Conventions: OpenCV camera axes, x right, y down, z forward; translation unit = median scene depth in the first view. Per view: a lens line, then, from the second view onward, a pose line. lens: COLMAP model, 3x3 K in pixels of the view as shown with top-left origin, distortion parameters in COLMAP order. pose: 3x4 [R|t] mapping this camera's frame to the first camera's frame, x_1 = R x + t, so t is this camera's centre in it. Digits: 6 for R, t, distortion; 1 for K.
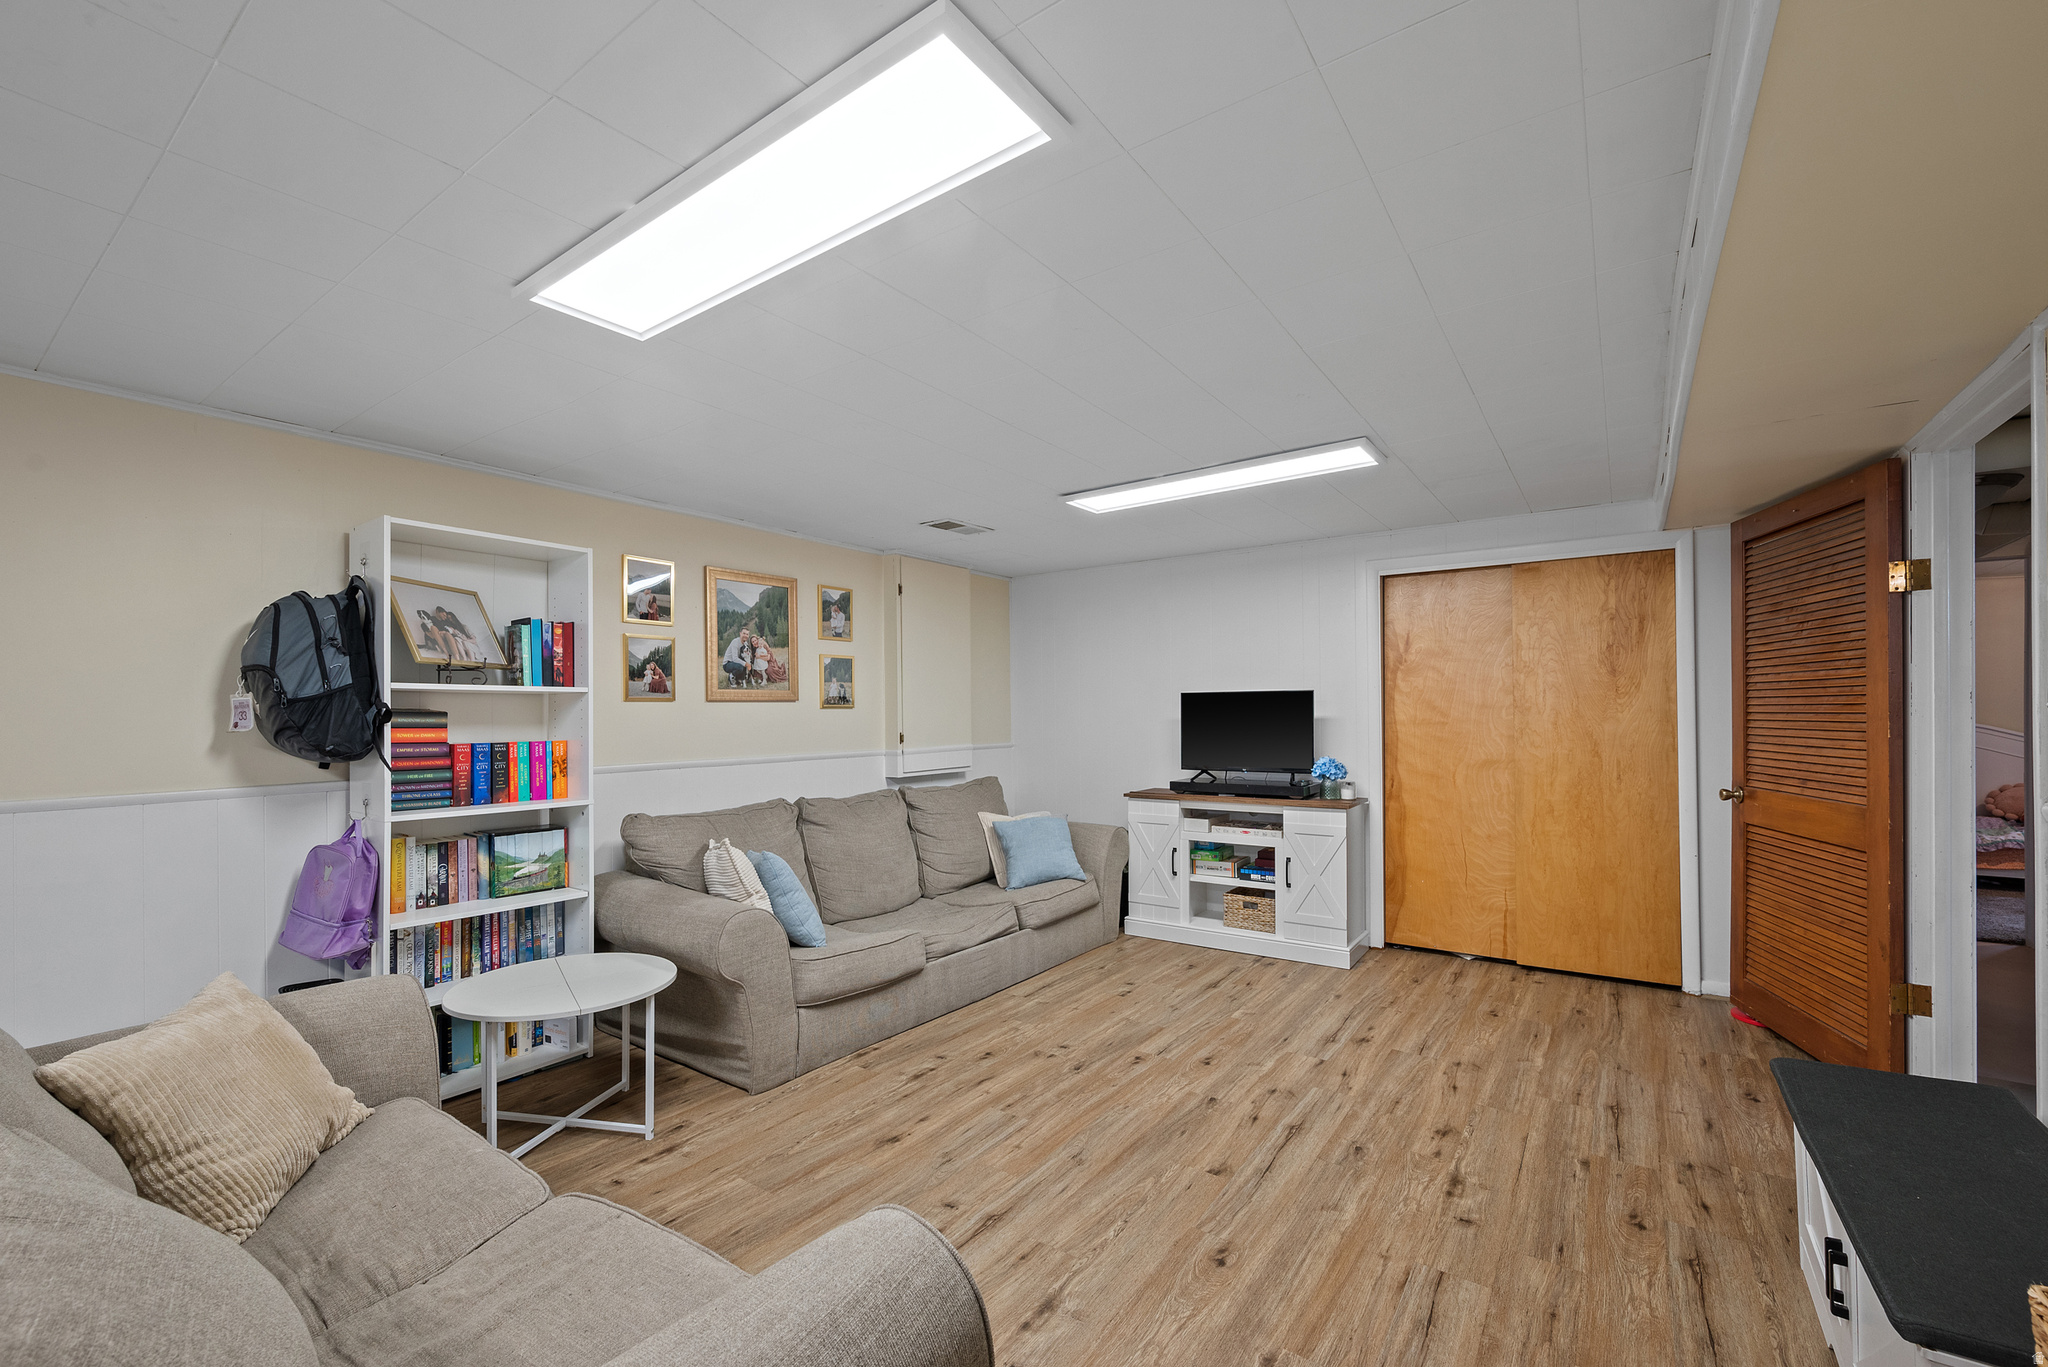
lens RADIAL K [[857.0, 0, 1024.7], [0, 857.0, 702.8], [0, 0, 1]] dist [-0.002776, -0.000128]
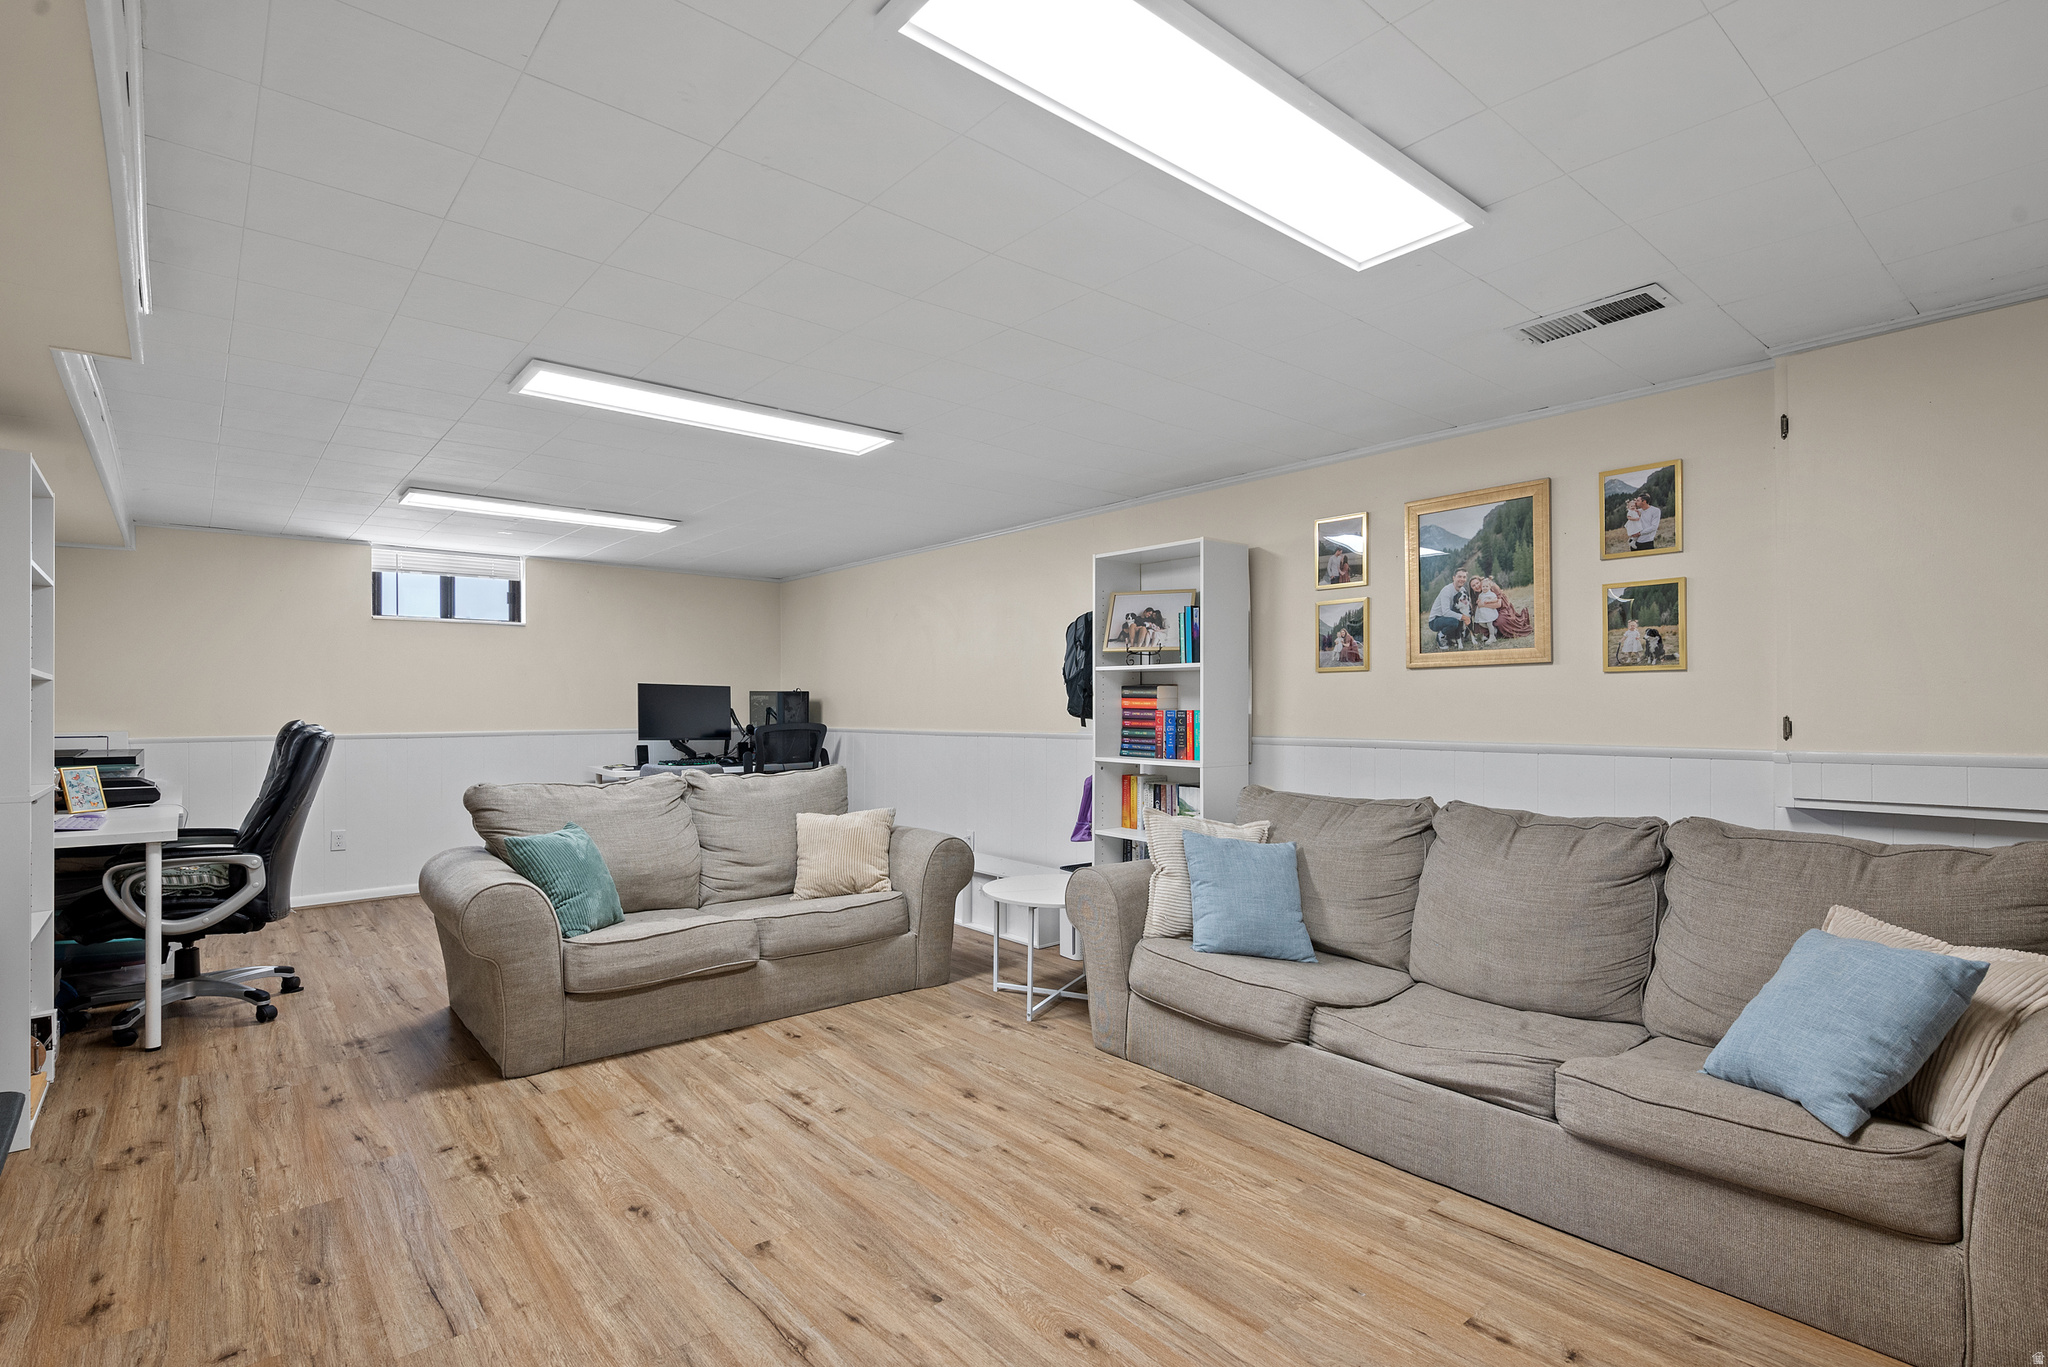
lens RADIAL K [[991.9, 0, 1028.6], [0, 991.9, 692.5], [0, 0, 1]] dist [0.004132, 0.000609]
pose [[-0.253371, -0.001450, -0.967368, 0.672973], [0.019908, 0.999779, -0.006713, 0.021040], [0.967164, -0.020960, -0.253286, 0.937387]]
